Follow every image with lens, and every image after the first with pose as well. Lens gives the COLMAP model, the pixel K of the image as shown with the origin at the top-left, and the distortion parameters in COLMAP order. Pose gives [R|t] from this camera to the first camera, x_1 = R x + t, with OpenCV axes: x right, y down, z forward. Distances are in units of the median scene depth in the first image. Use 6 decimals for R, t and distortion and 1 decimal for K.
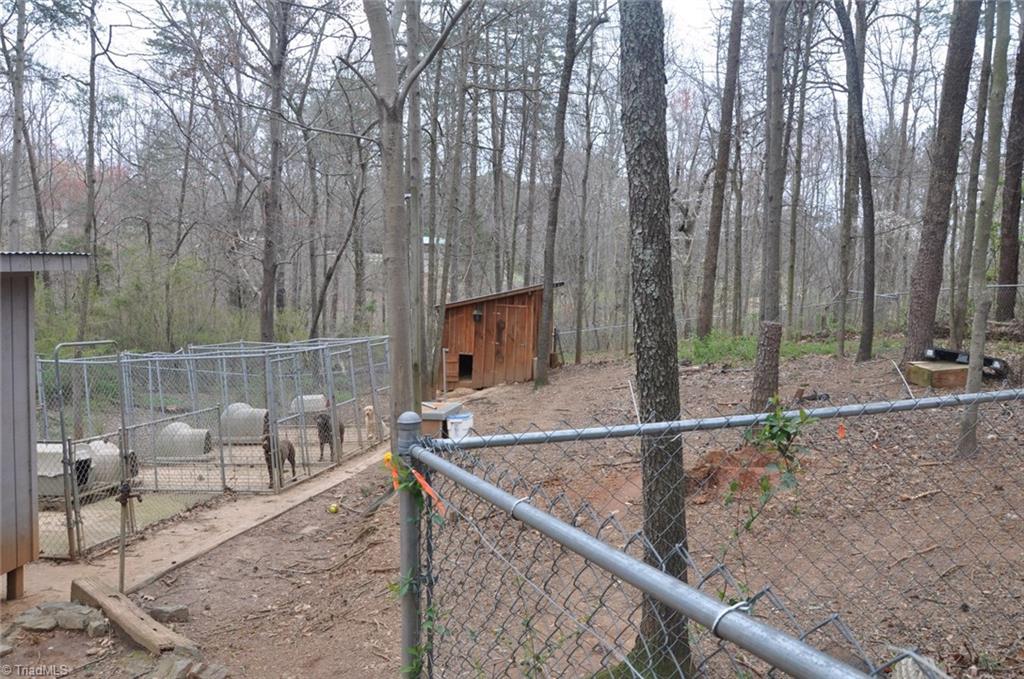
lens RADIAL K [[803.3, 0, 512.0], [0, 803.3, 339.5], [0, 0, 1]] dist [-0.149458, 0.137709]
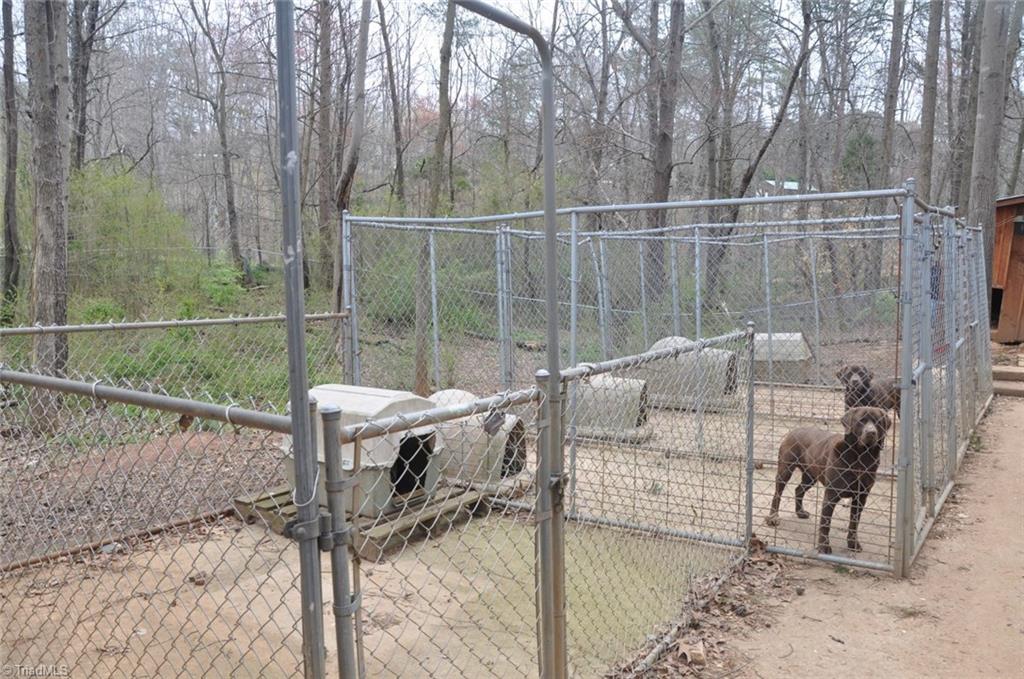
lens RADIAL K [[803.3, 0, 512.0], [0, 803.3, 339.5], [0, 0, 1]] dist [-0.149458, 0.137709]
pose [[0.916356, 0.063805, -0.395248, -0.201117], [-0.040614, 0.996941, 0.066775, 0.042768], [0.398299, -0.045137, 0.916144, 0.372465]]
